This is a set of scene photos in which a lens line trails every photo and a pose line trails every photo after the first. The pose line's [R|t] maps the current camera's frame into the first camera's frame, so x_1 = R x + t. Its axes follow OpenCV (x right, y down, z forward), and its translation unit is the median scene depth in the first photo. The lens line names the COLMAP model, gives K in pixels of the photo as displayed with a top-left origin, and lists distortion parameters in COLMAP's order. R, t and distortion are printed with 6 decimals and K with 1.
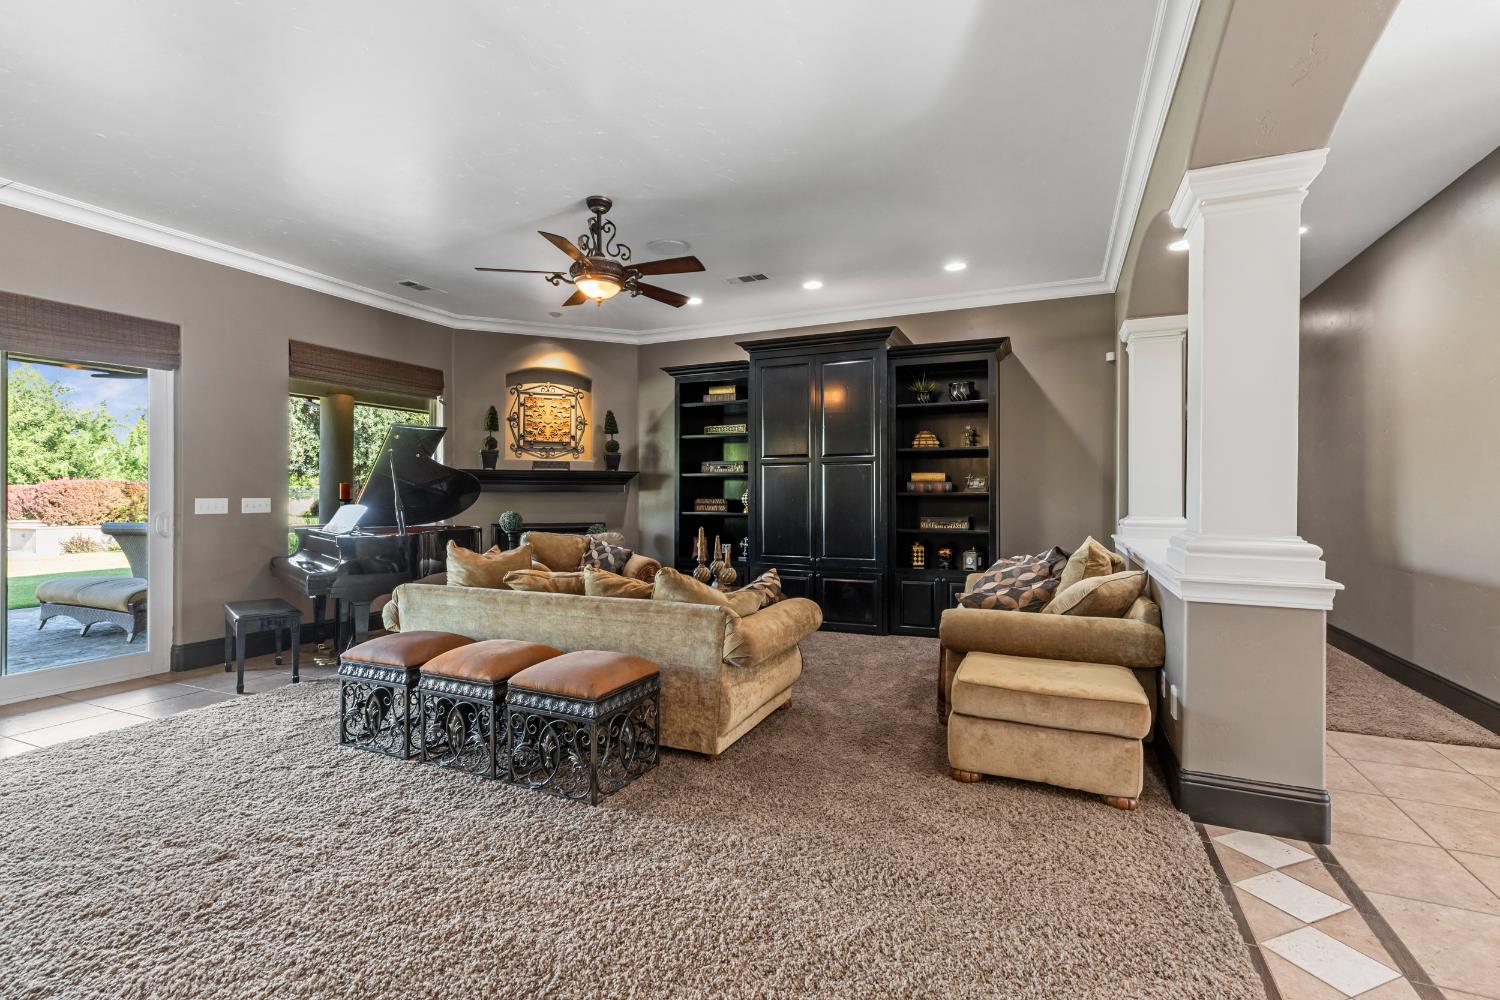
lens RADIAL K [[679.4, 0, 752.0], [0, 679.4, 496.2], [0, 0, 1]] dist [0.000711, 0.000085]
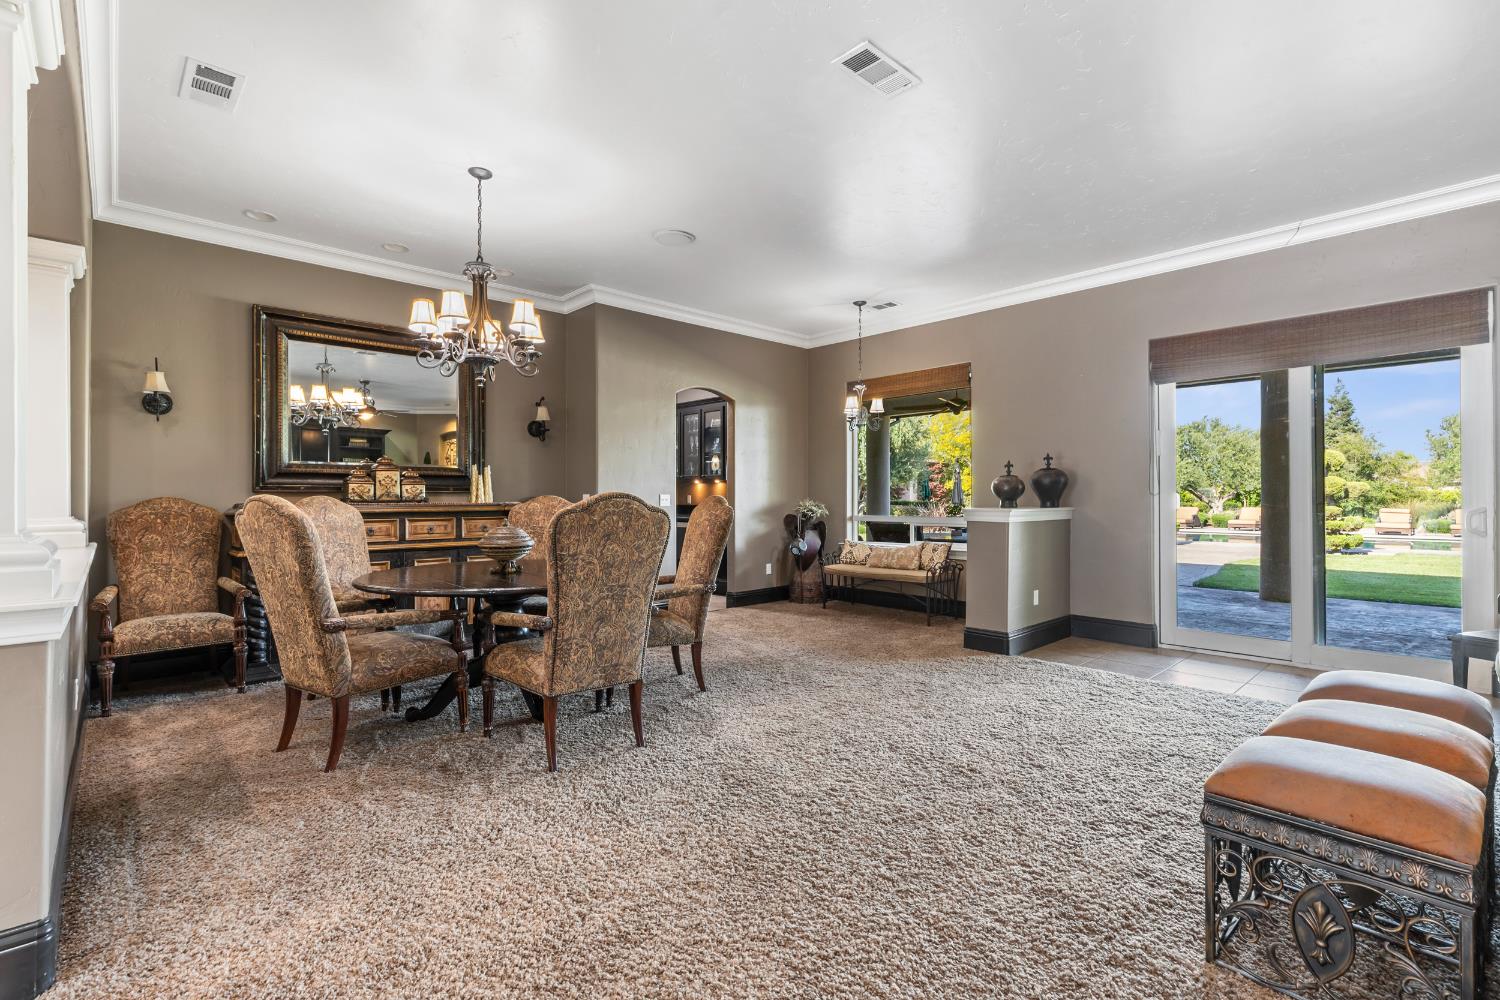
lens RADIAL K [[679.4, 0, 753.2], [0, 679.4, 496.0], [0, 0, 1]] dist [0.000711, 0.000085]
pose [[-0.388171, -0.000117, -0.921588, 0.487526], [-0.003882, 0.999991, 0.001508, 0.018074], [0.921579, 0.004163, -0.388168, 0.795706]]
